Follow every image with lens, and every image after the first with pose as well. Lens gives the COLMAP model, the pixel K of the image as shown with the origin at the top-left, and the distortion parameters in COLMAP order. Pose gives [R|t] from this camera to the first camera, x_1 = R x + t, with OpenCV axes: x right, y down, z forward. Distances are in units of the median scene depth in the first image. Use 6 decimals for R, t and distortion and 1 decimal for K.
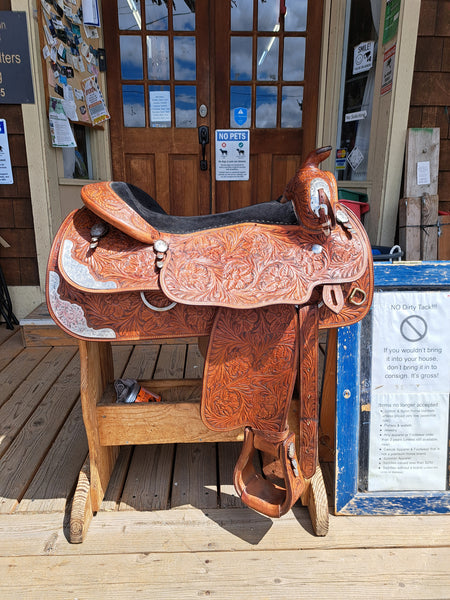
lens RADIAL K [[426.6, 0, 216.4], [0, 426.6, 299.4], [0, 0, 1]] dist [0.043258, -0.037254]
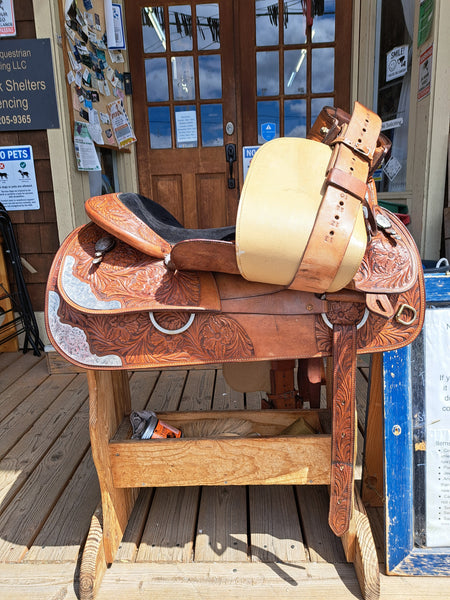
lens RADIAL K [[427.3, 0, 217.9], [0, 427.3, 302.7], [0, 0, 1]] dist [0.044188, -0.042762]
pose [[0.996716, -0.022849, -0.077680, 0.011522], [0.019383, 0.998795, -0.045085, 0.000407], [0.078616, 0.043431, 0.995958, 0.053958]]
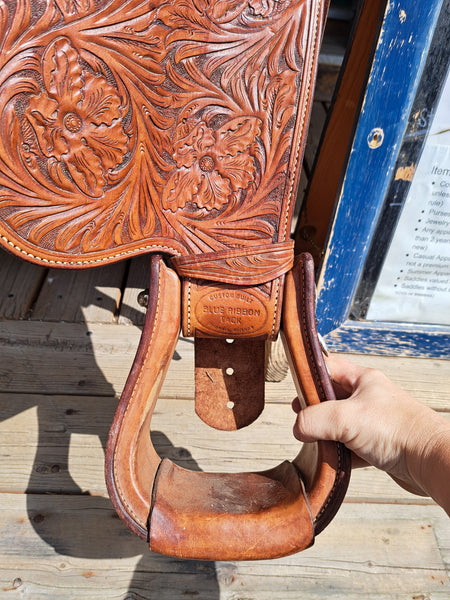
lens RADIAL K [[430.4, 0, 225.8], [0, 430.4, 302.1], [0, 0, 1]] dist [0.038623, -0.035479]
pose [[0.994882, 0.079054, 0.062938, 0.060238], [-0.098945, 0.888564, 0.447955, 0.086930], [-0.020512, -0.451889, 0.891838, 0.238499]]
